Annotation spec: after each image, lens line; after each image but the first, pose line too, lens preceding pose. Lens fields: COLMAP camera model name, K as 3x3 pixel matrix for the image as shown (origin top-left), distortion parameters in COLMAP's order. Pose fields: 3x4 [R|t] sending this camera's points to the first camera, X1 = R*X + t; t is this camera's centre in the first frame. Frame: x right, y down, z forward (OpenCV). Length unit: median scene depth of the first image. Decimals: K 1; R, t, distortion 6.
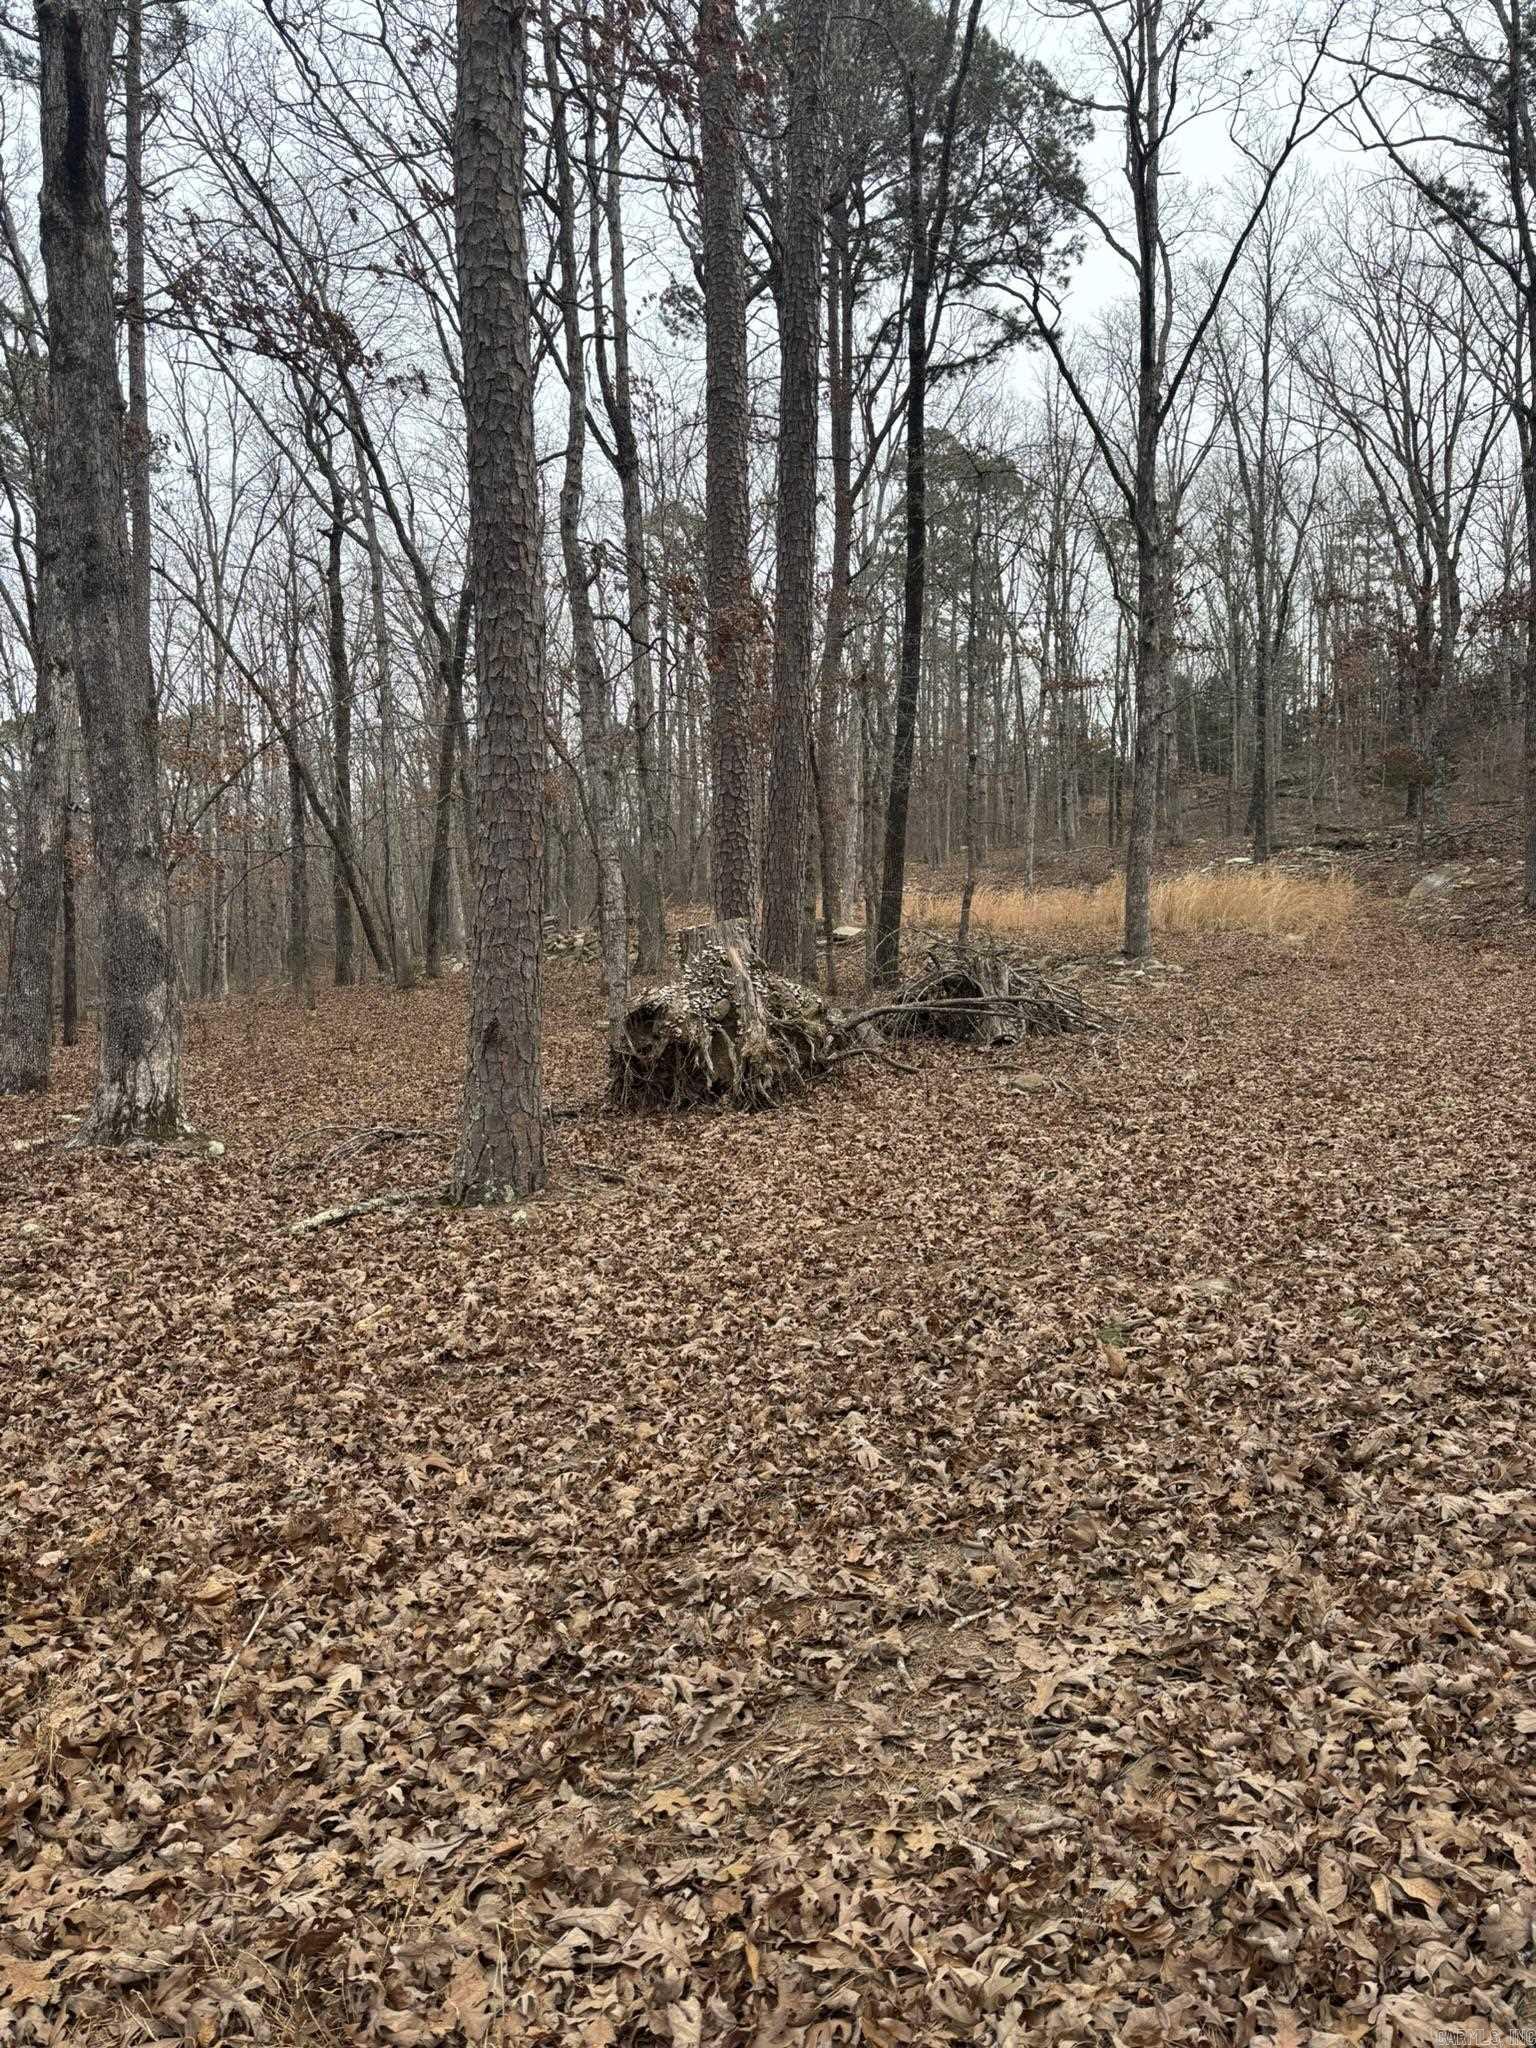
lens RADIAL K [[1517.4, 0, 768.1], [0, 1517.4, 1019.3], [0, 0, 1]] dist [0.009355, 0.001958]
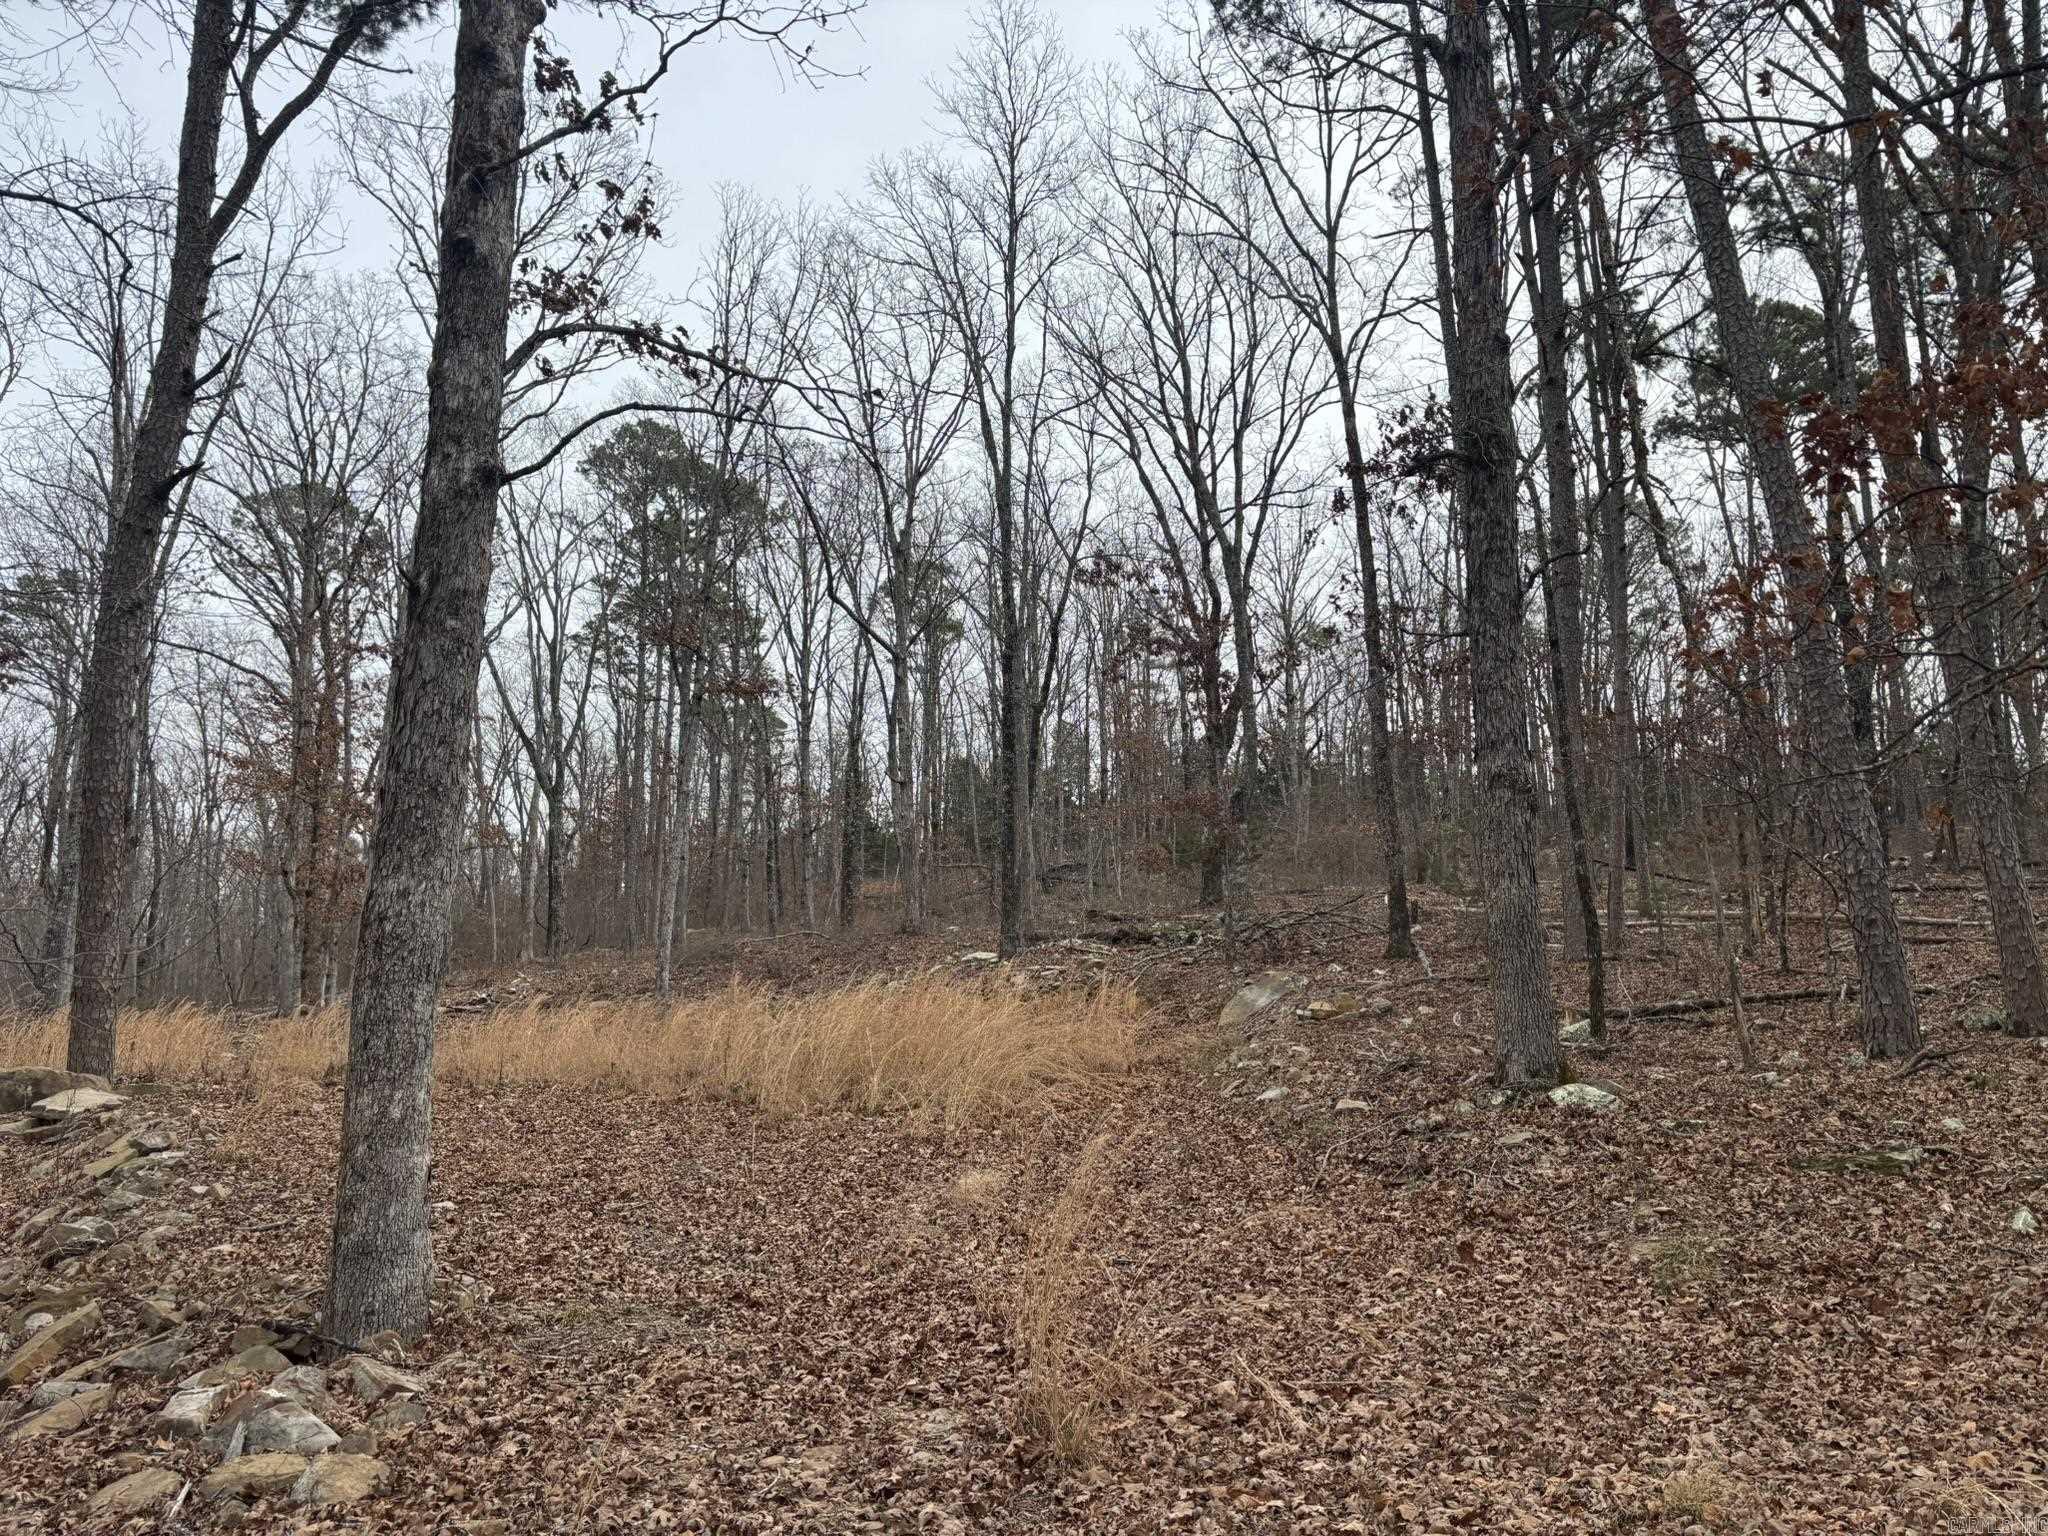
lens RADIAL K [[1517.0, 0, 1033.5], [0, 1517.0, 762.4], [0, 0, 1]] dist [0.045935, -0.036098]
pose [[0.956521, 0.058425, 0.285753, 0.136436], [0.007119, 0.974763, -0.223129, -0.038319], [-0.291577, 0.215462, 0.931965, 0.348040]]
